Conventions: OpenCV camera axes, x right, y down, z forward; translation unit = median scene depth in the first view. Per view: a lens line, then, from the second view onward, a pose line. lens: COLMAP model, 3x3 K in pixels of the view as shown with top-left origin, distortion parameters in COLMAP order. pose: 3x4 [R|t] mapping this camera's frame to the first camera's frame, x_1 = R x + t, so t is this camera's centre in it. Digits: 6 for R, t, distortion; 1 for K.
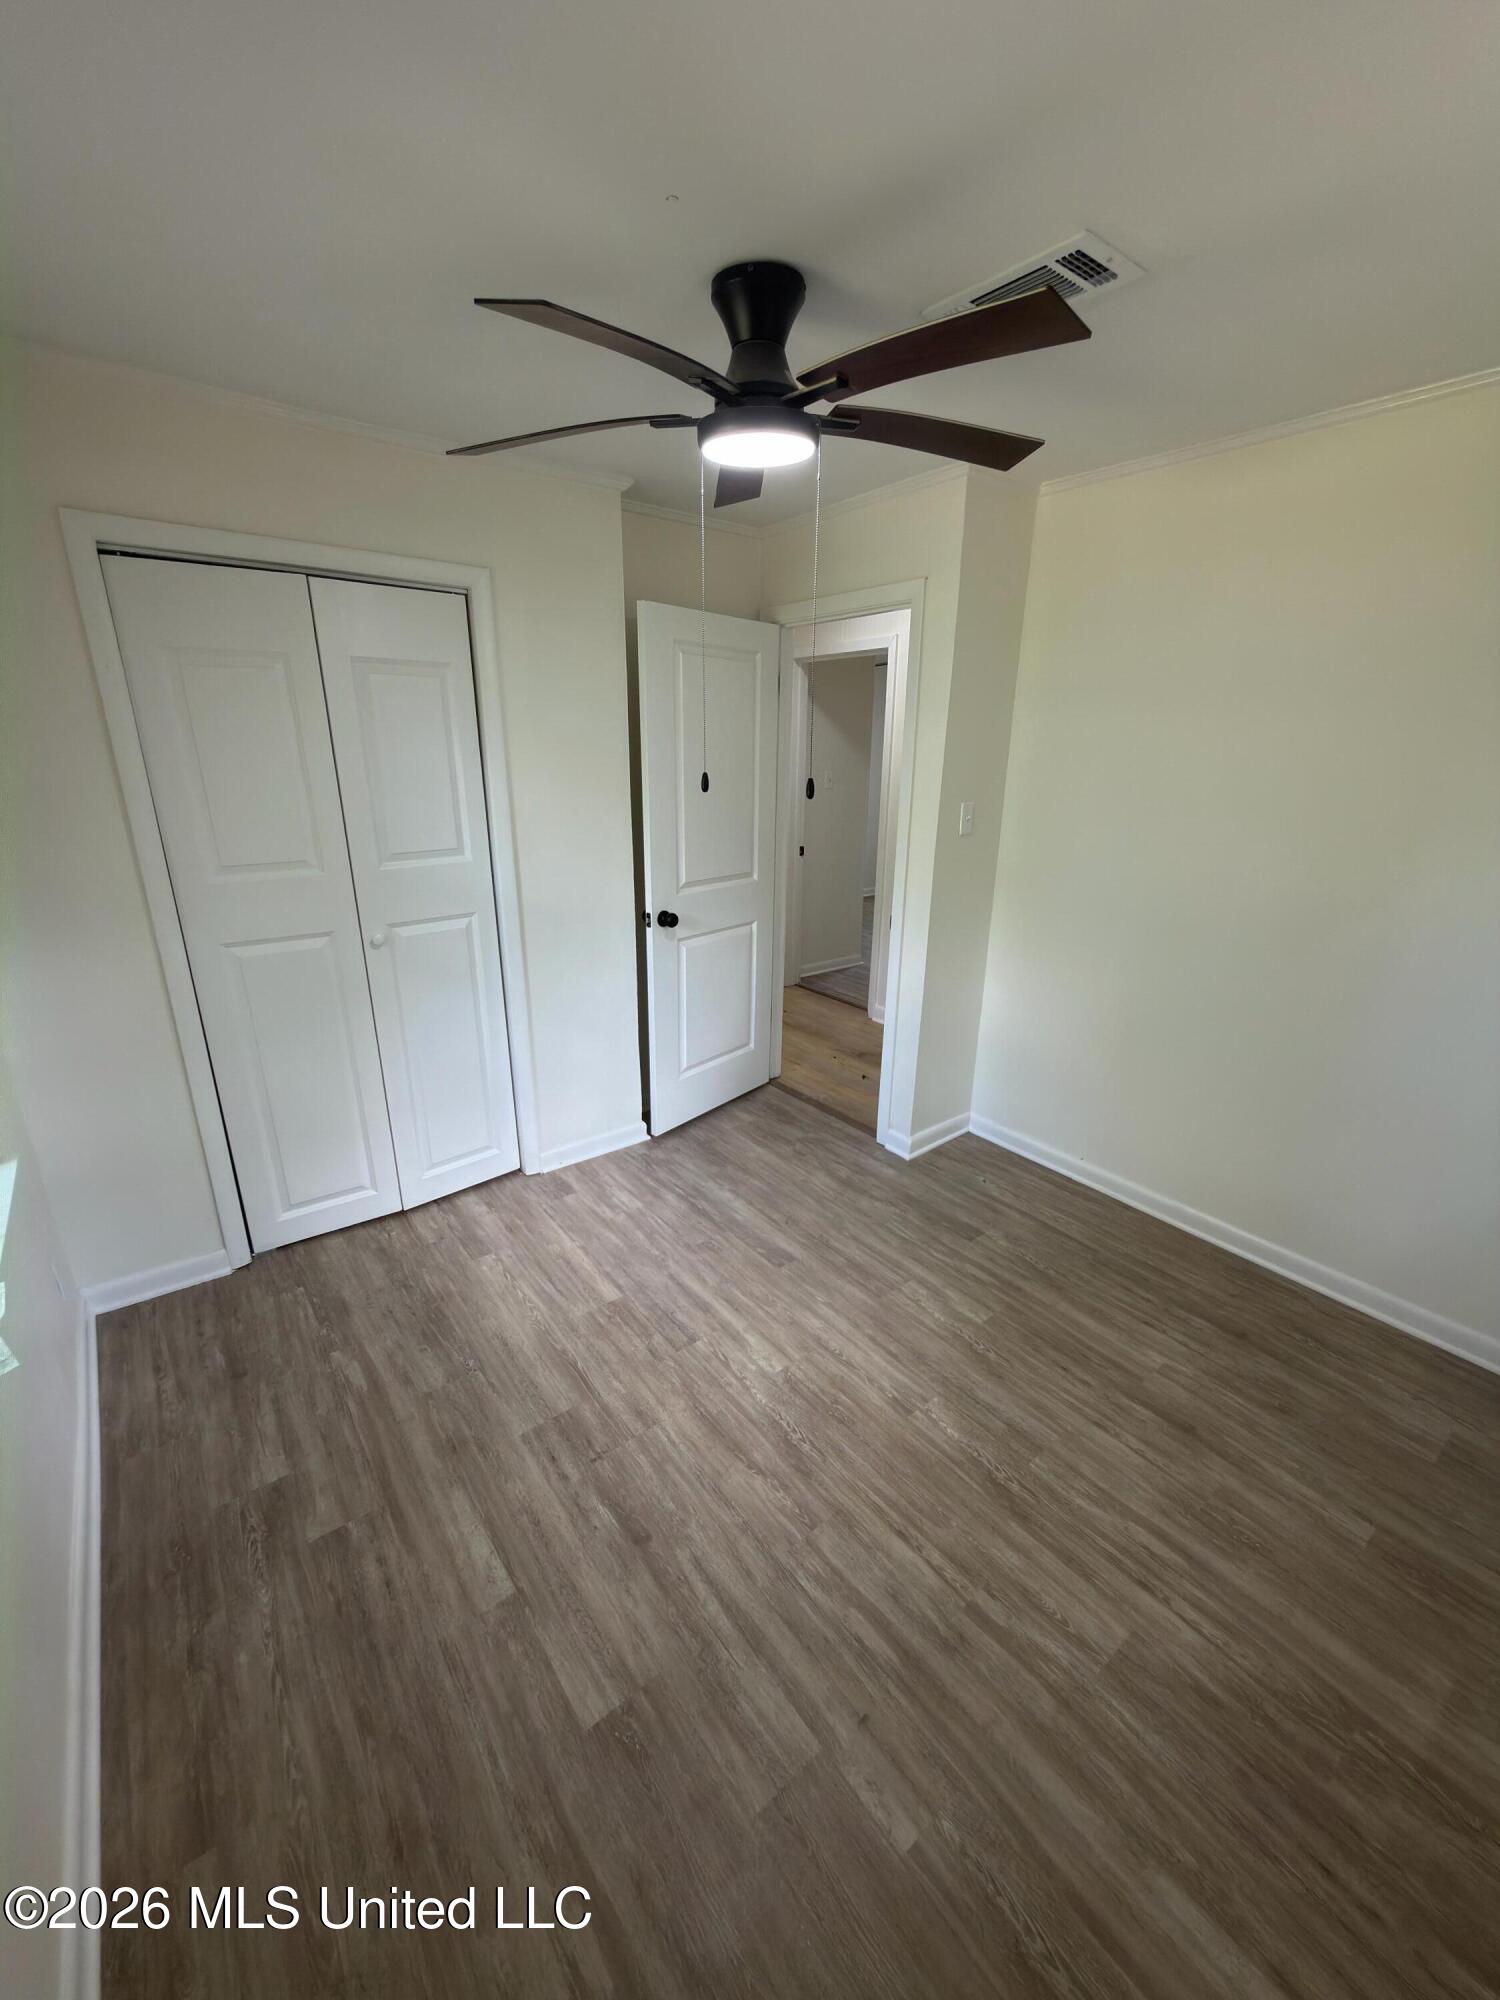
lens RADIAL K [[796.2, 0, 750.0], [0, 796.2, 1000.0], [0, 0, 1]] dist [0.002093, -0.000237]
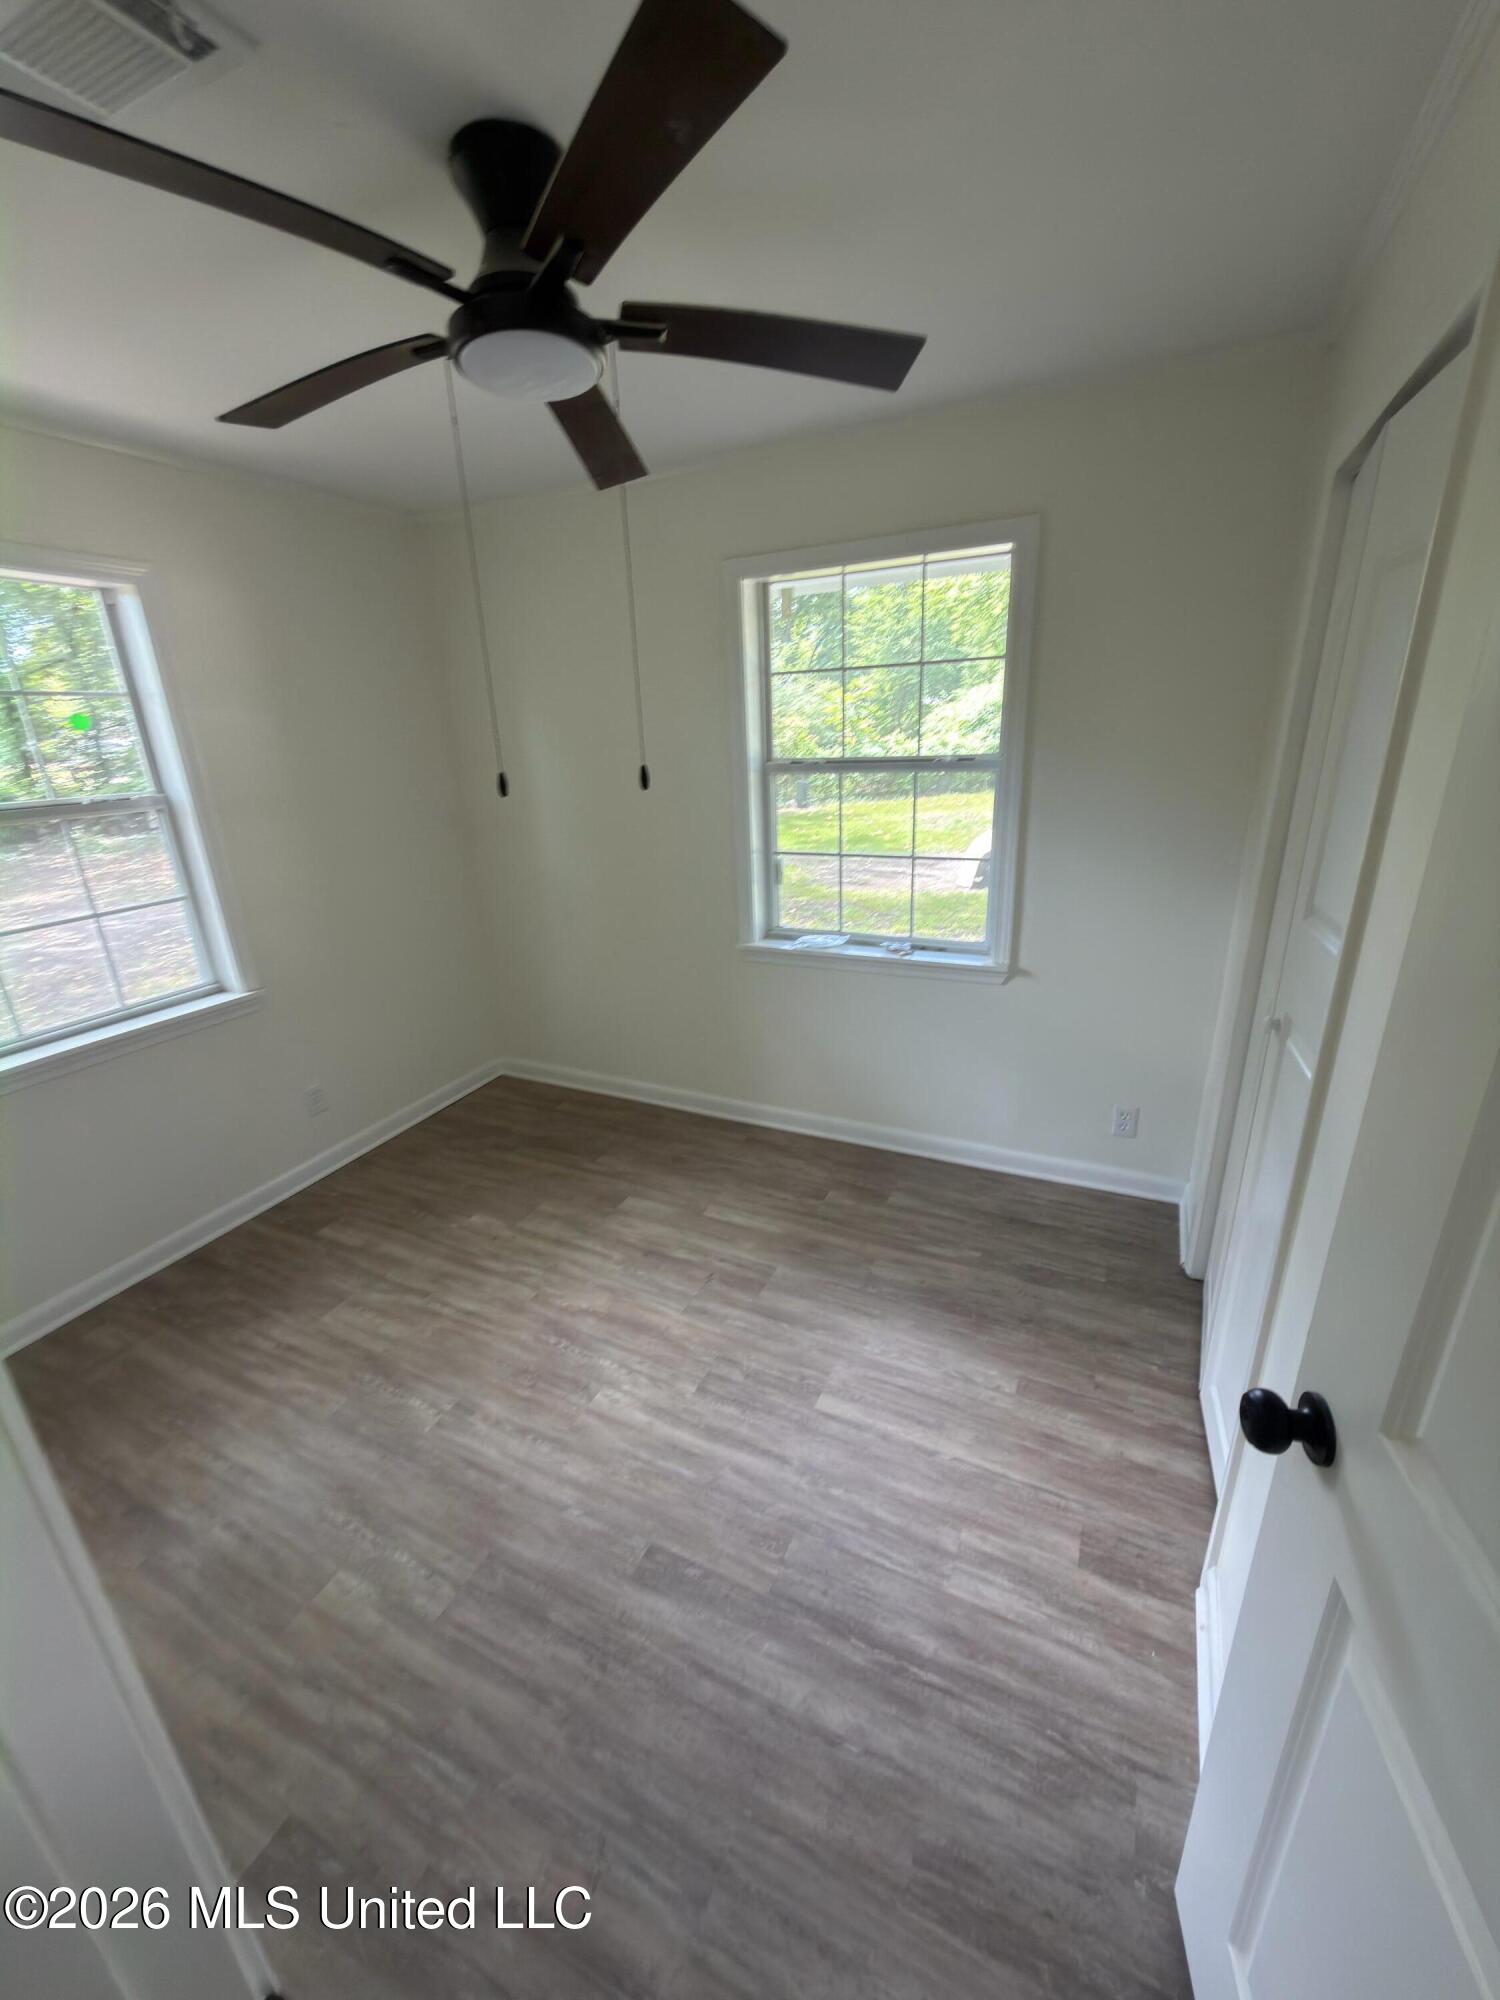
lens RADIAL K [[796.2, 0, 750.0], [0, 796.2, 1000.0], [0, 0, 1]] dist [0.002093, -0.000237]
pose [[-0.894712, 0.170695, -0.412740, 0.183596], [-0.110322, 0.811000, 0.574550, -0.477411], [0.432805, 0.559590, -0.706780, 1.472455]]
